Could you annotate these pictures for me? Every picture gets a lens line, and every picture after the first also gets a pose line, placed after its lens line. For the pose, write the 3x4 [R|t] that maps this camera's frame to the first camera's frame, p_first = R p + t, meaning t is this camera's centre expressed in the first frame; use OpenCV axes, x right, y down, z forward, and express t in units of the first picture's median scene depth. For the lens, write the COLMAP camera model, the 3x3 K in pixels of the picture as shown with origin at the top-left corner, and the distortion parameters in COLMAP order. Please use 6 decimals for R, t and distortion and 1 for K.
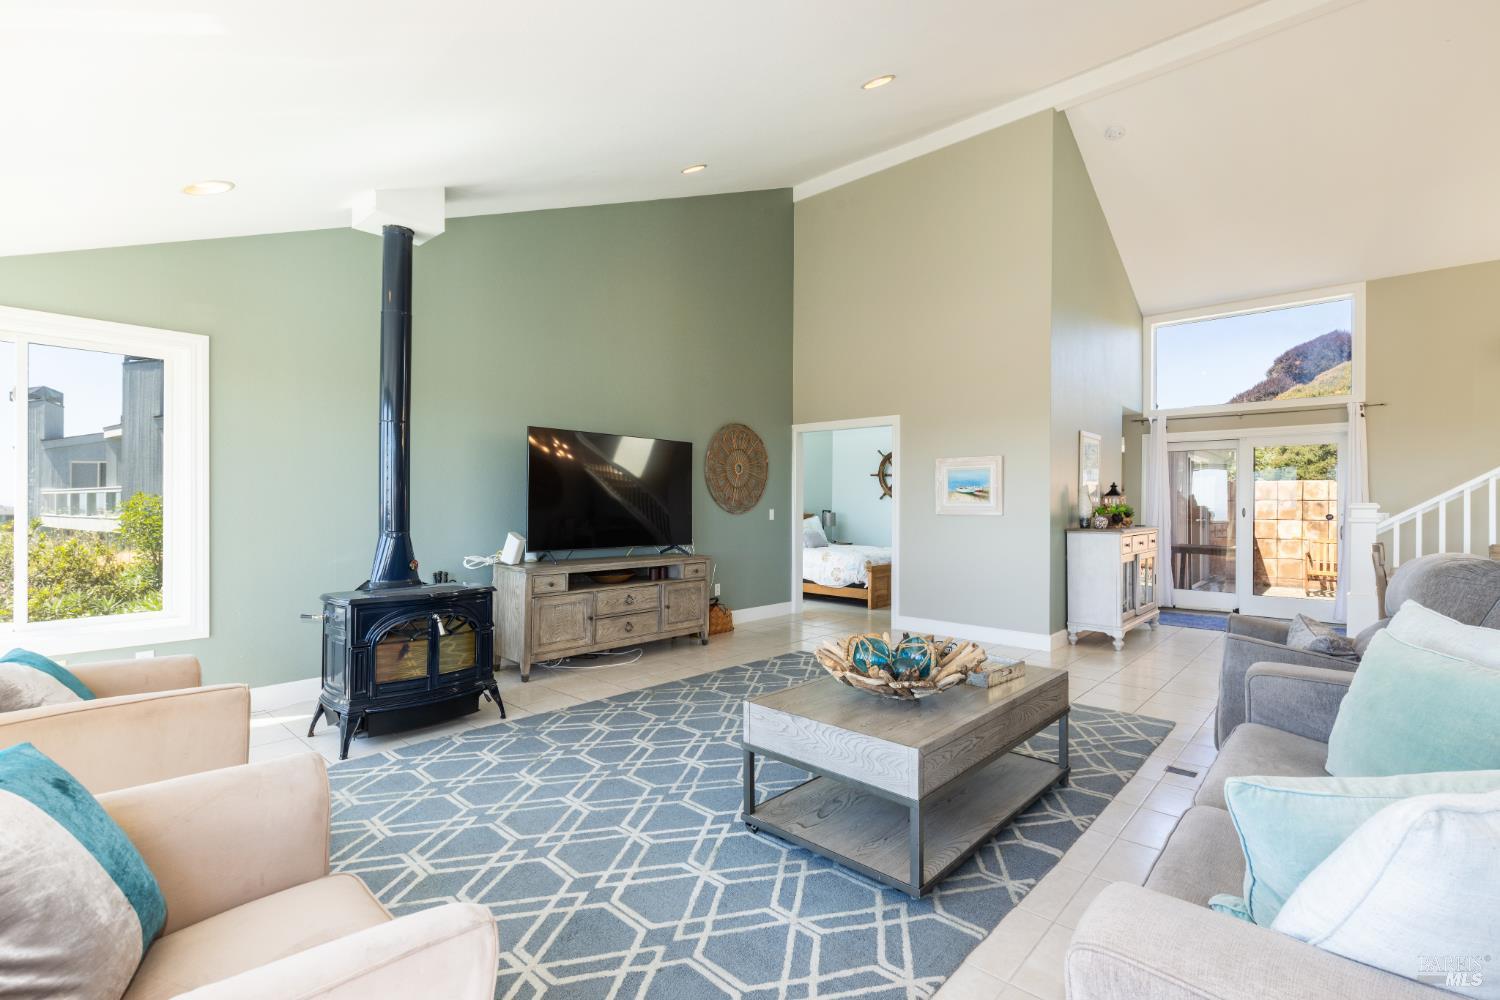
lens RADIAL K [[672.7, 0, 754.7], [0, 672.7, 504.6], [0, 0, 1]] dist [0.001606, 0.000153]
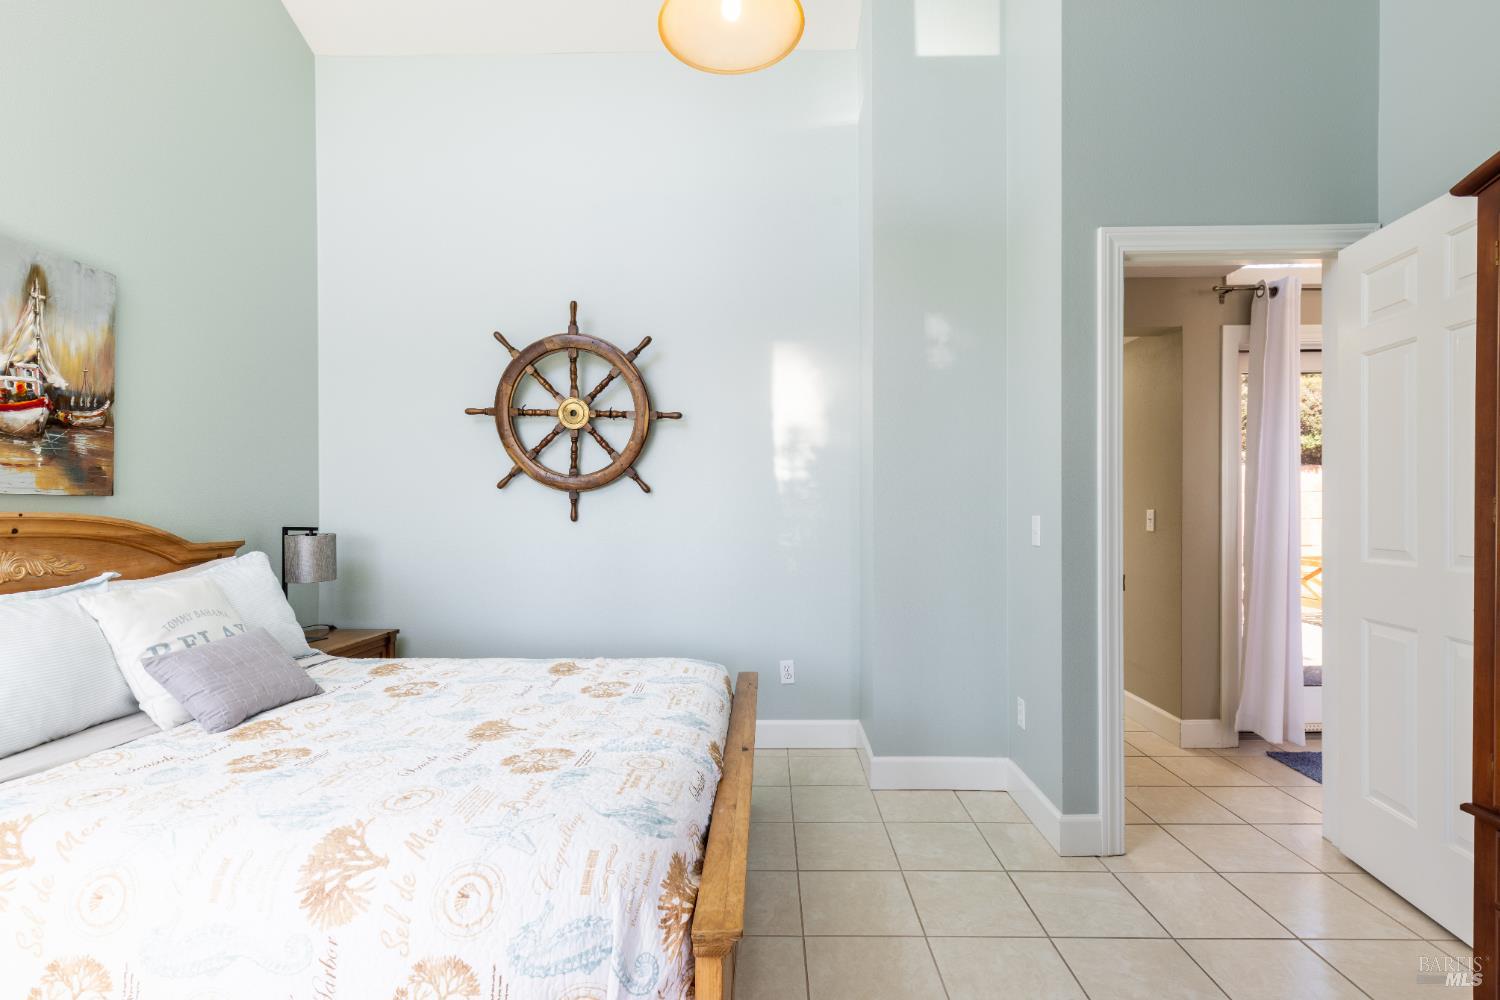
lens RADIAL K [[672.7, 0, 750.2], [0, 672.7, 500.7], [0, 0, 1]] dist [0.001606, 0.000153]
pose [[0.746858, -0.008627, 0.664928, 0.073015], [0.004543, 0.999959, 0.007871, -0.004558], [-0.664968, -0.002857, 0.746866, 0.796804]]
